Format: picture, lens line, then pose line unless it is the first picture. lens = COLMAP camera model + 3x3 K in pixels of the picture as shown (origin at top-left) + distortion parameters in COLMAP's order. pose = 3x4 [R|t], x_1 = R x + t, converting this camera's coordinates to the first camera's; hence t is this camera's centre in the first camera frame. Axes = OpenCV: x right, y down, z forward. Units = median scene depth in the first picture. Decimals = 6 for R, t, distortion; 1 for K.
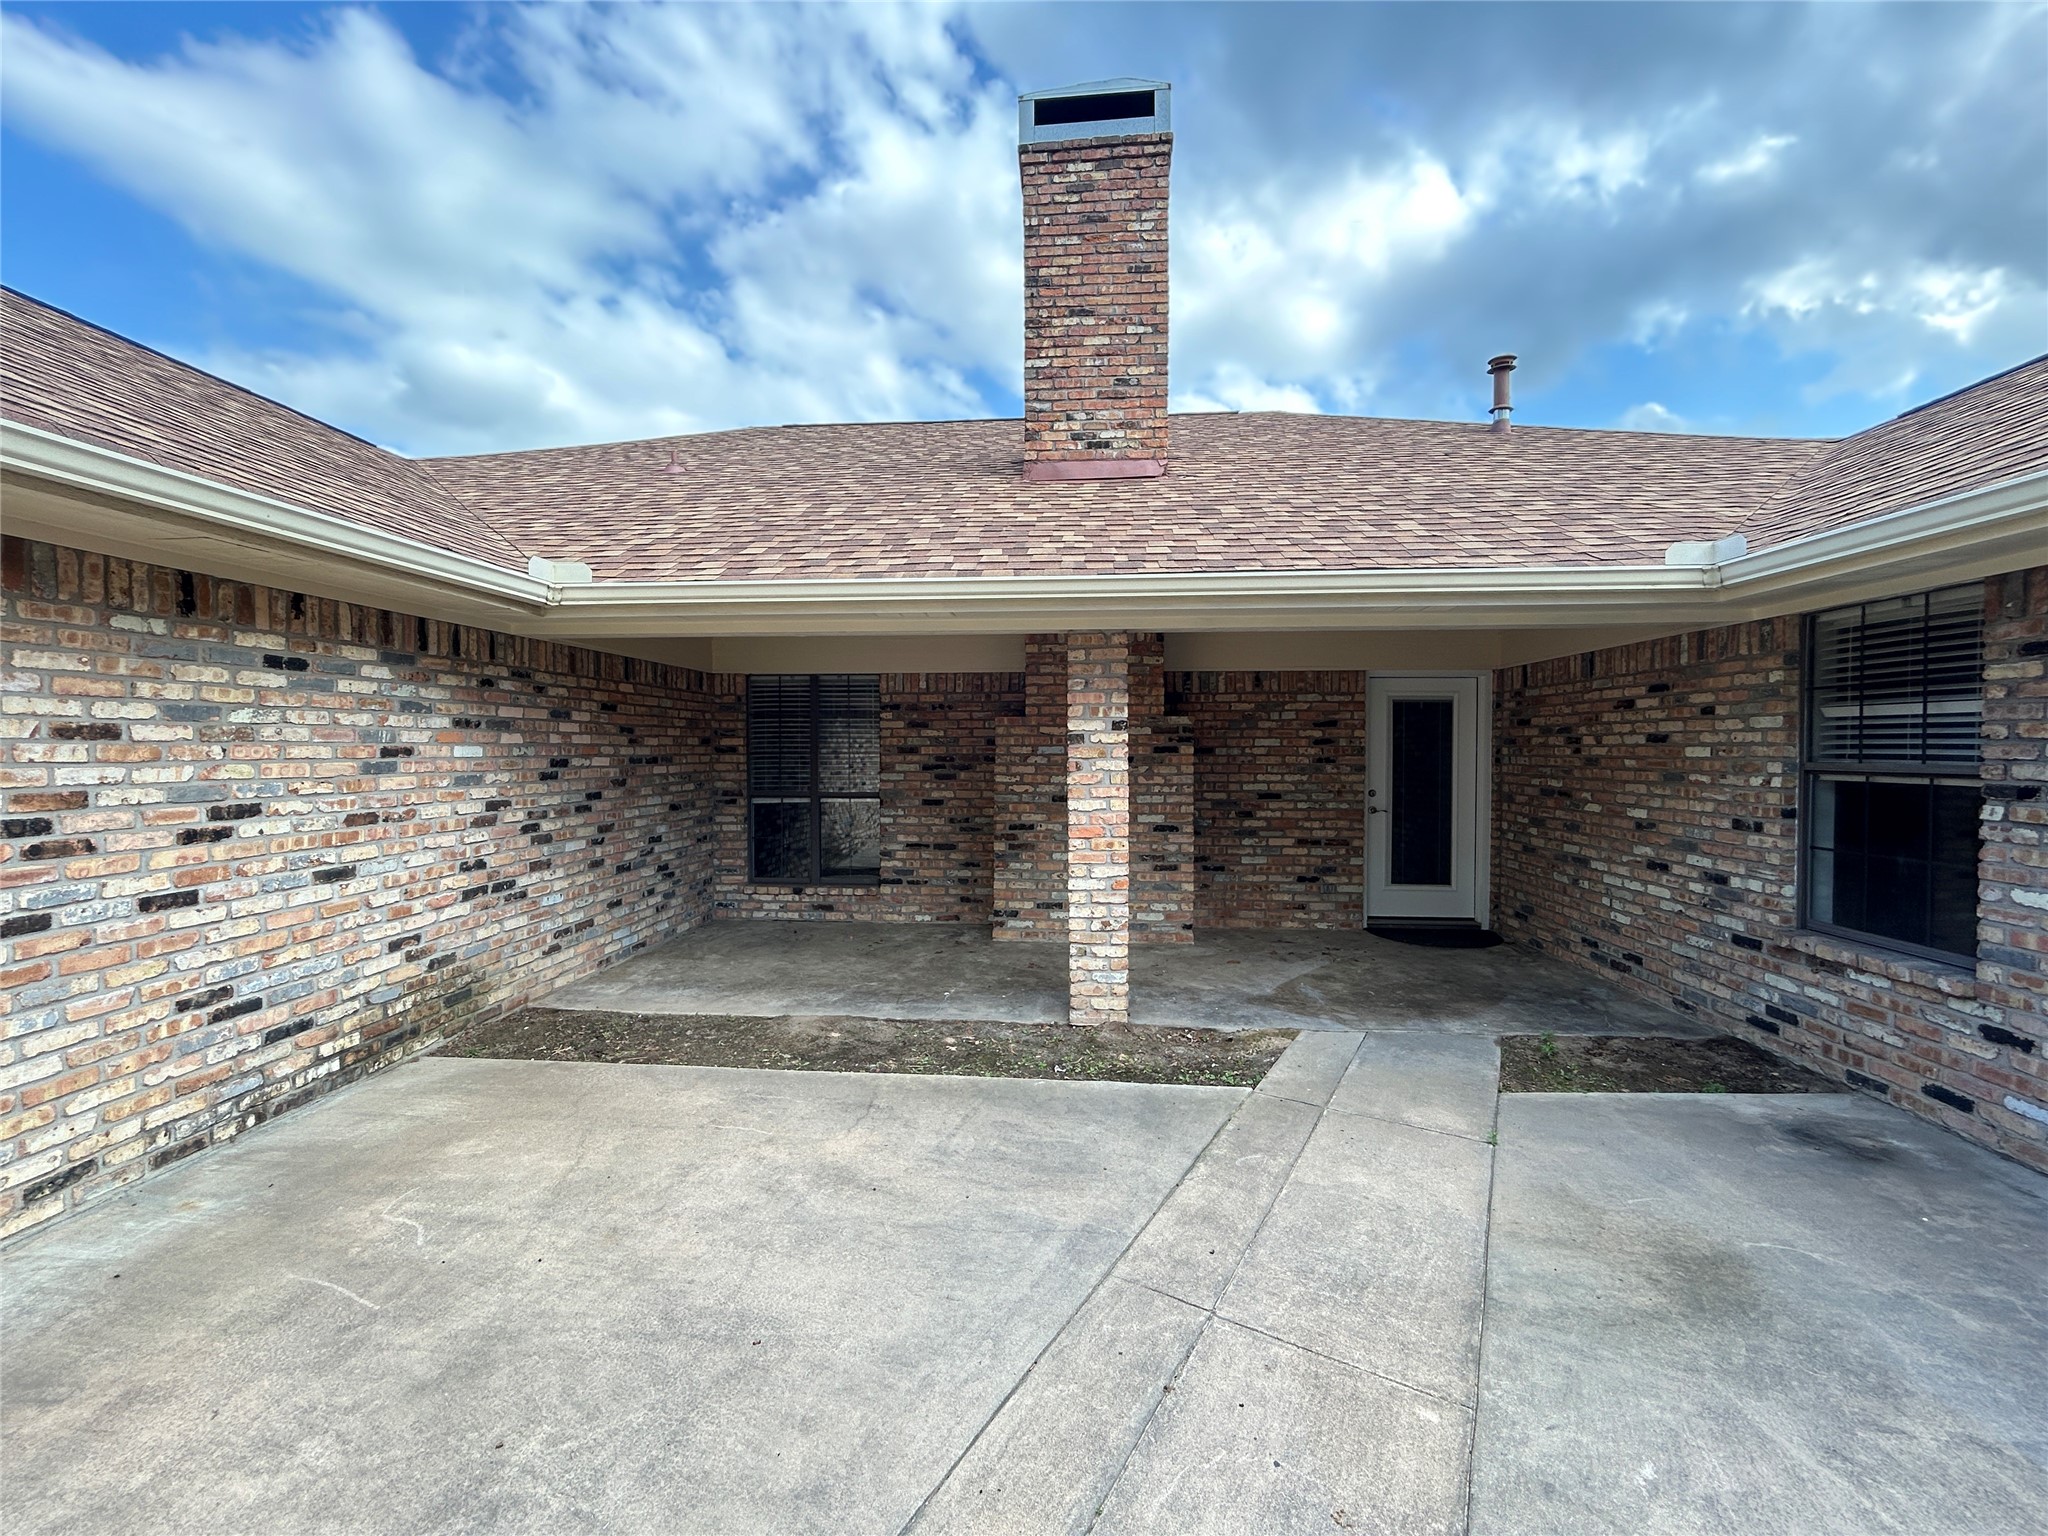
lens RADIAL K [[834.9, 0, 1021.2], [0, 834.9, 763.9], [0, 0, 1]] dist [-0.005397, 0.003024]
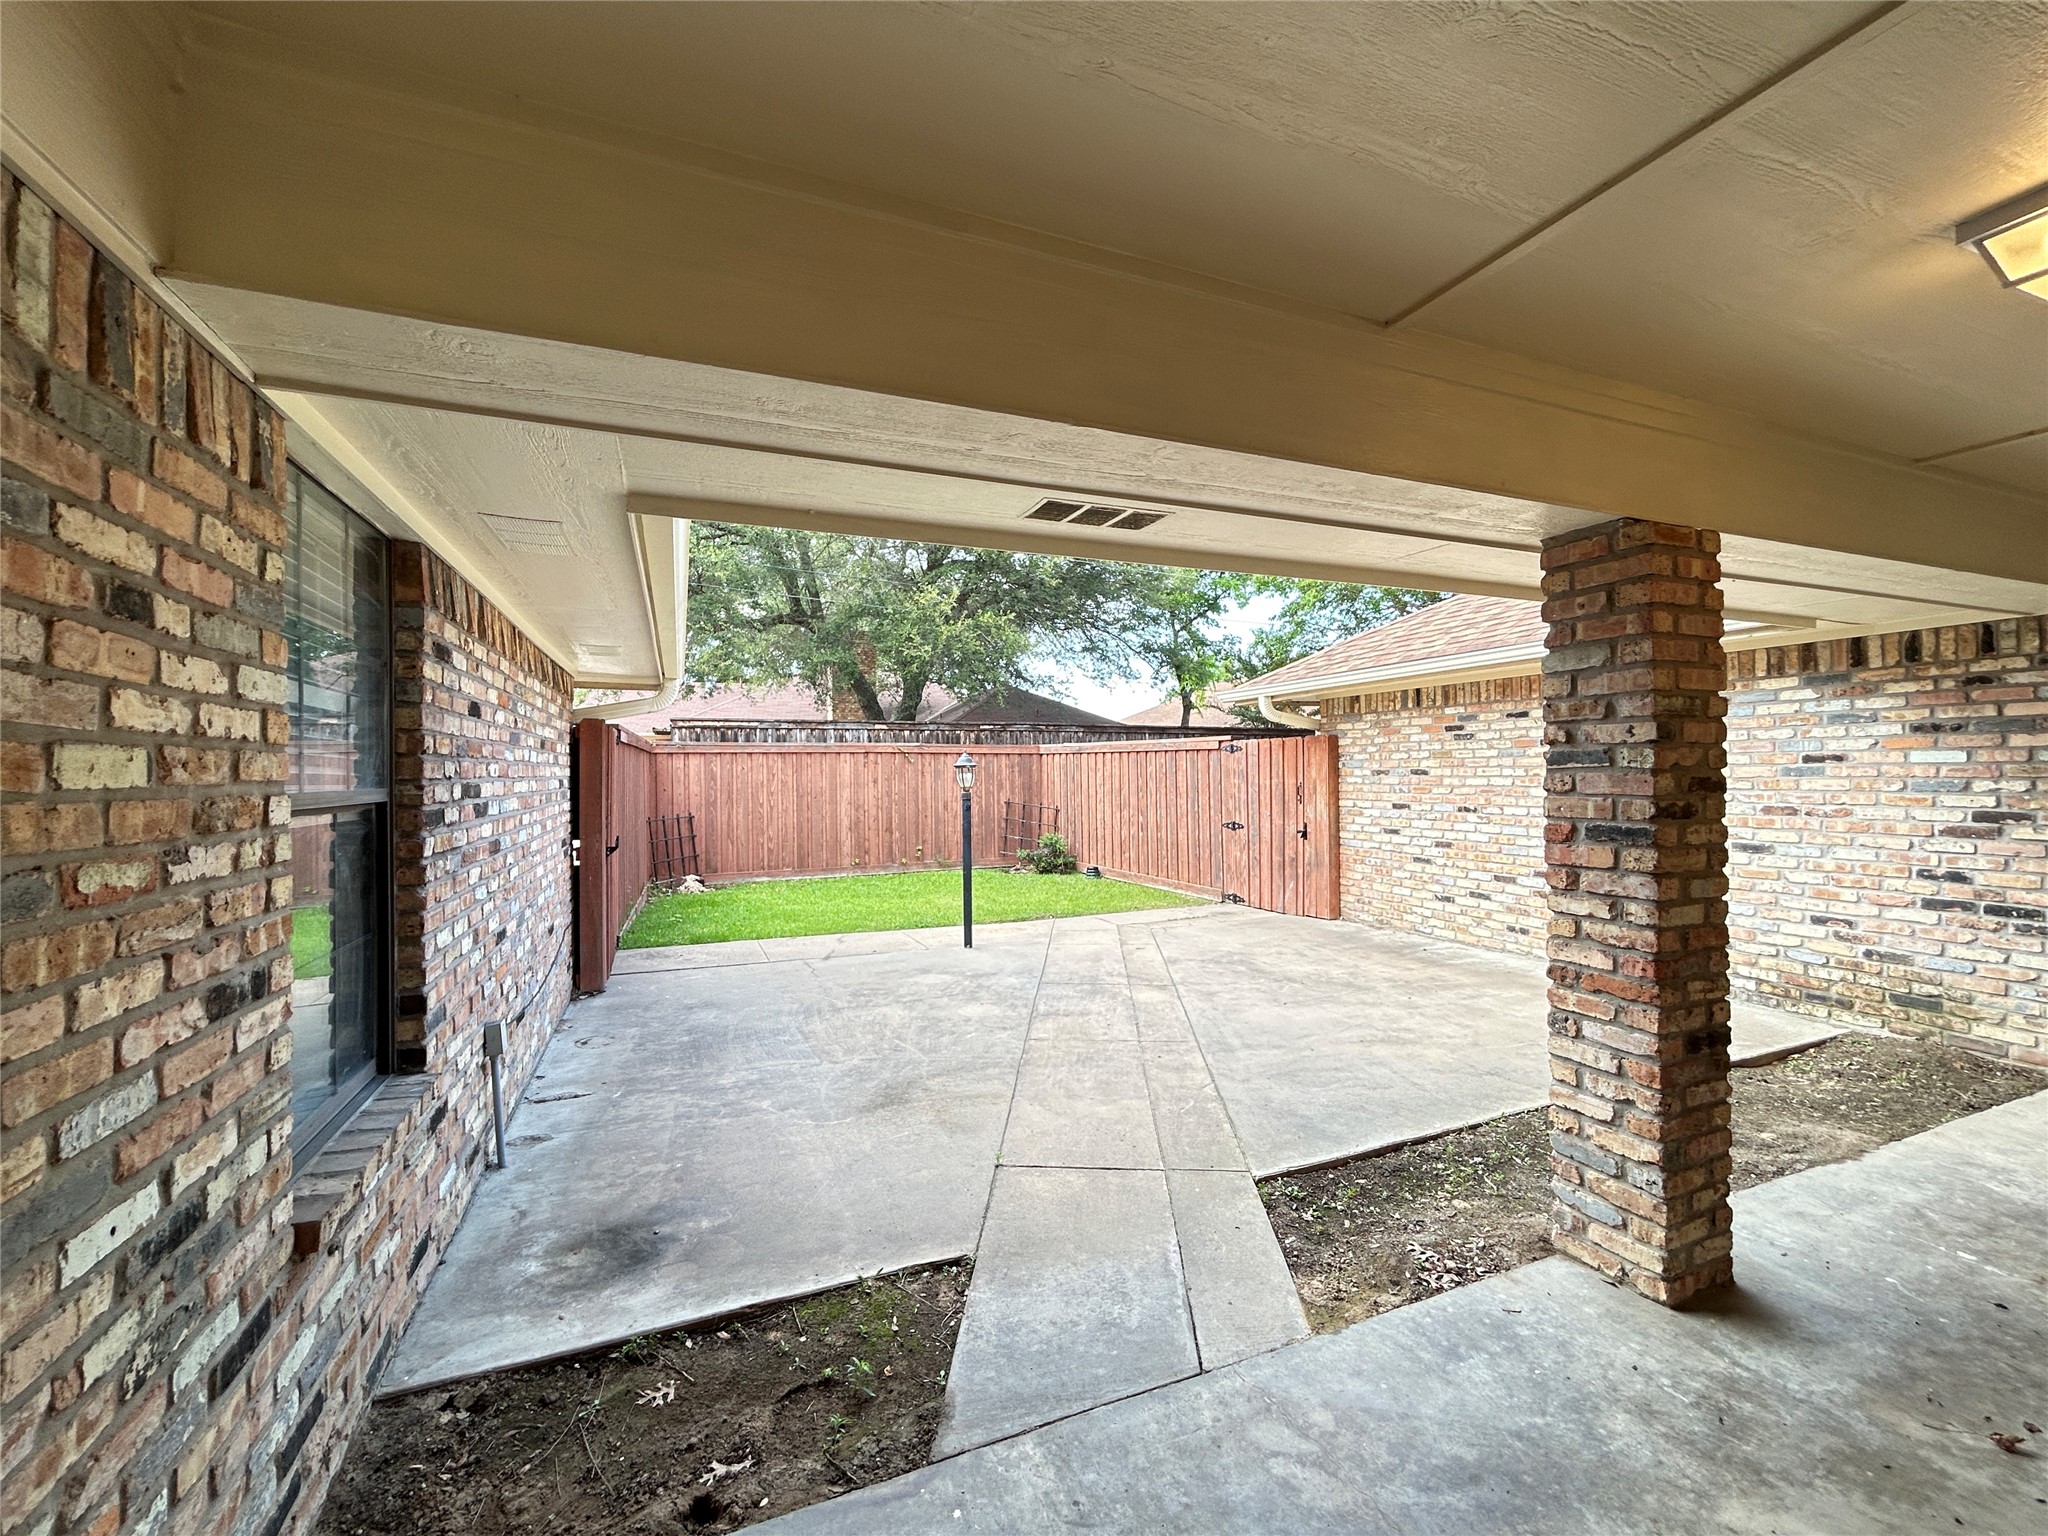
lens RADIAL K [[834.9, 0, 1021.2], [0, 834.9, 763.9], [0, 0, 1]] dist [-0.005397, 0.003024]
pose [[-0.893998, 0.006159, -0.448029, 0.796181], [0.002238, 0.999954, 0.009280, -0.019878], [0.448065, 0.007294, -0.893971, 1.532935]]
